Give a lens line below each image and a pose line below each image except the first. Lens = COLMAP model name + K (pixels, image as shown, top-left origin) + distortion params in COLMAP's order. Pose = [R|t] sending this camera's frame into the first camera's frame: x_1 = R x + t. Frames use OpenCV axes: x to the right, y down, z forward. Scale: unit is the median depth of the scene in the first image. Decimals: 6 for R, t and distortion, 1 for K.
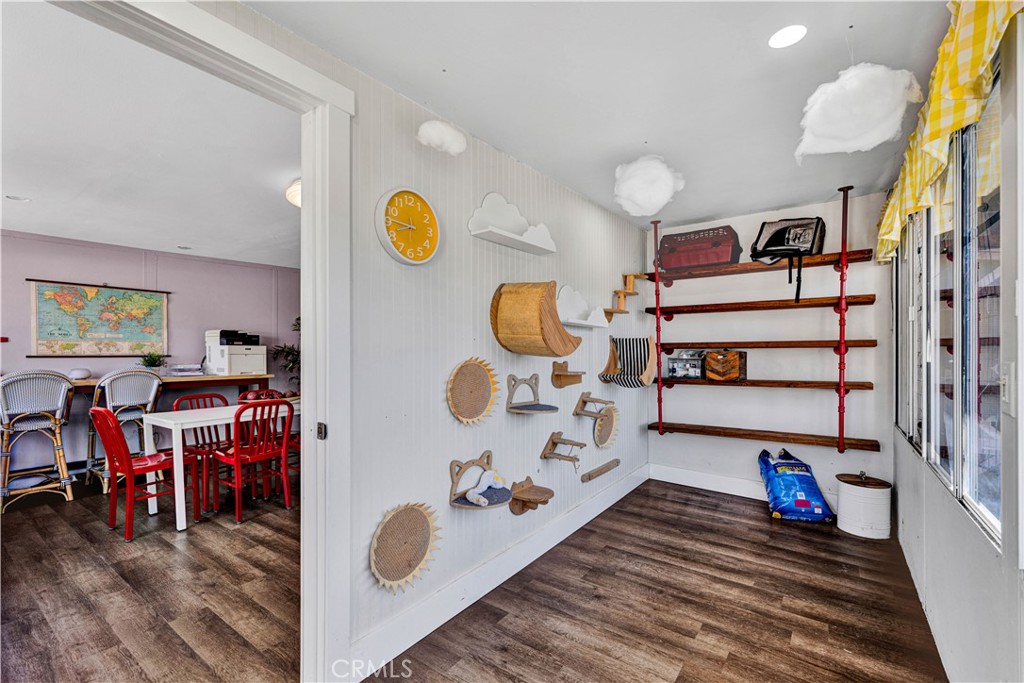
lens RADIAL K [[417.8, 0, 552.9], [0, 417.8, 341.6], [0, 0, 1]] dist [0.002740, -0.002734]
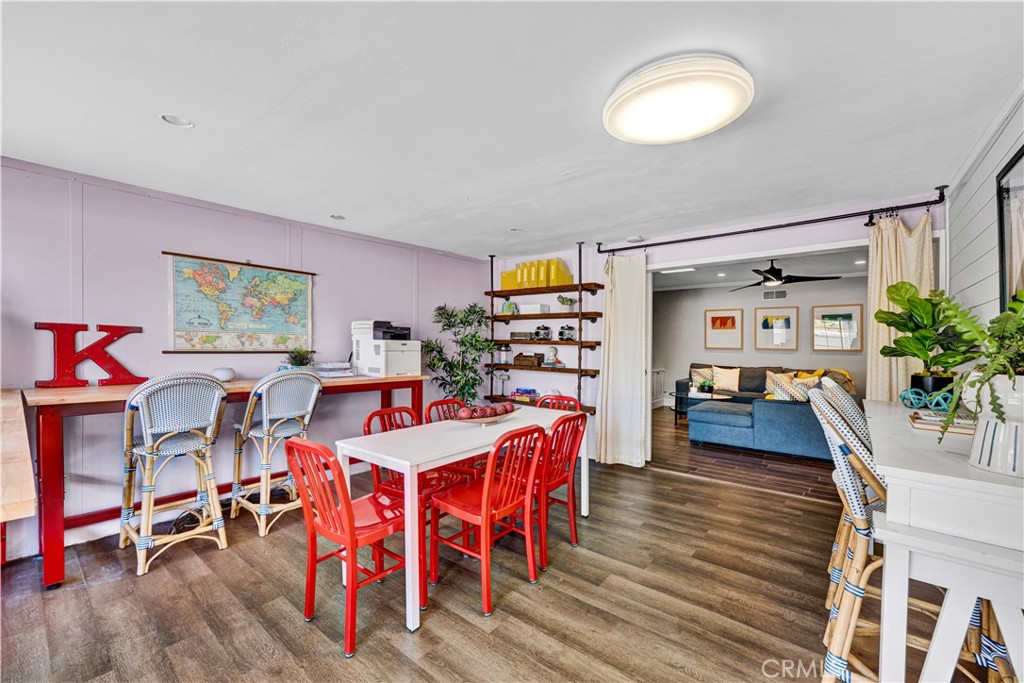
lens RADIAL K [[417.8, 0, 562.1], [0, 417.8, 338.2], [0, 0, 1]] dist [0.002740, -0.002734]
pose [[0.996795, 0.010722, -0.079283, -0.420489], [-0.010516, 0.999940, 0.003014, 0.000247], [0.079310, -0.002171, 0.996848, 0.258852]]
